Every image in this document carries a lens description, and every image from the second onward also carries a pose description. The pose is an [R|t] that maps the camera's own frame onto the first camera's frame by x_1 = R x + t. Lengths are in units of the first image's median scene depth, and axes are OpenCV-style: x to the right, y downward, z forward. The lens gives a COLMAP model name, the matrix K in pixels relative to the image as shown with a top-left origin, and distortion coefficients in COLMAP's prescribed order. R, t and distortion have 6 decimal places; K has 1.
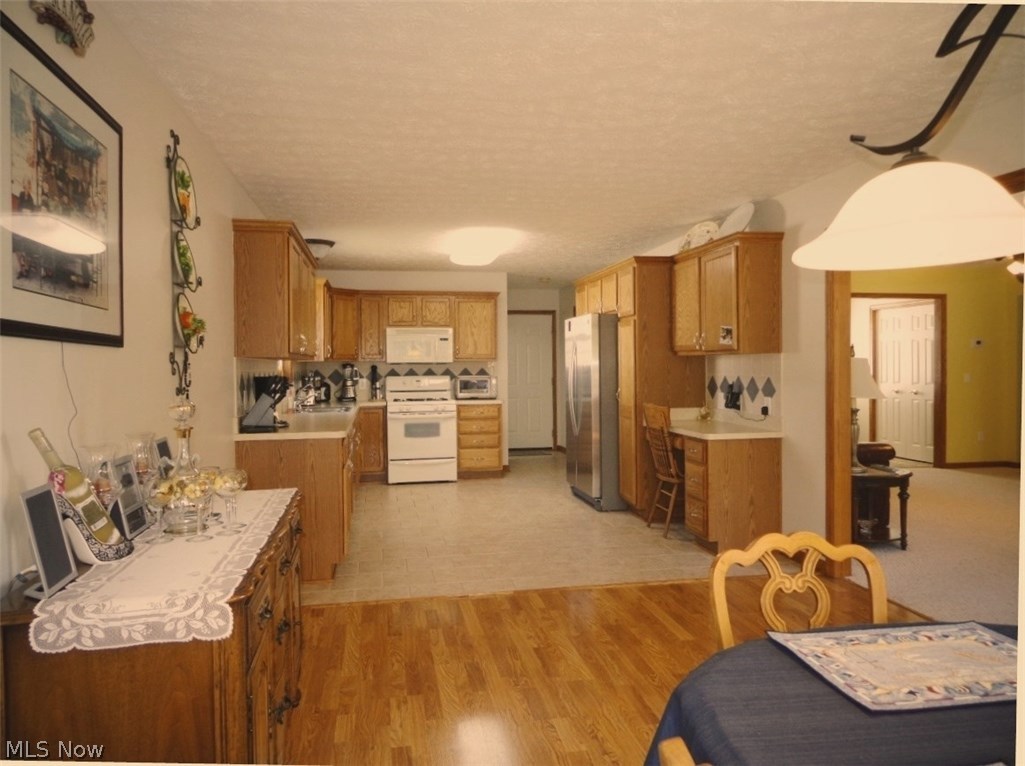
lens RADIAL K [[725.2, 0, 512.6], [0, 725.2, 380.7], [0, 0, 1]] dist [-0.001212, 0.000015]
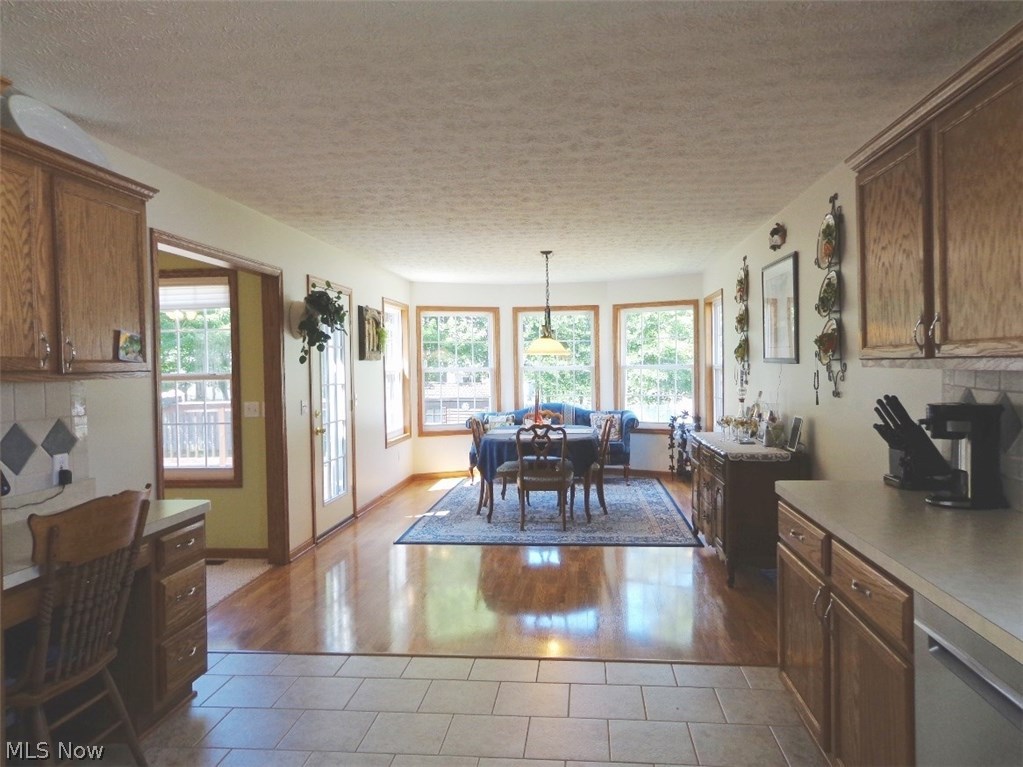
lens RADIAL K [[723.8, 0, 511.5], [0, 723.8, 380.6], [0, 0, 1]] dist [-0.001212, 0.000015]
pose [[-0.962497, 0.020489, 0.270519, -0.186891], [0.031456, 0.998847, 0.036269, -0.055426], [-0.269464, 0.043418, -0.962031, 1.787113]]
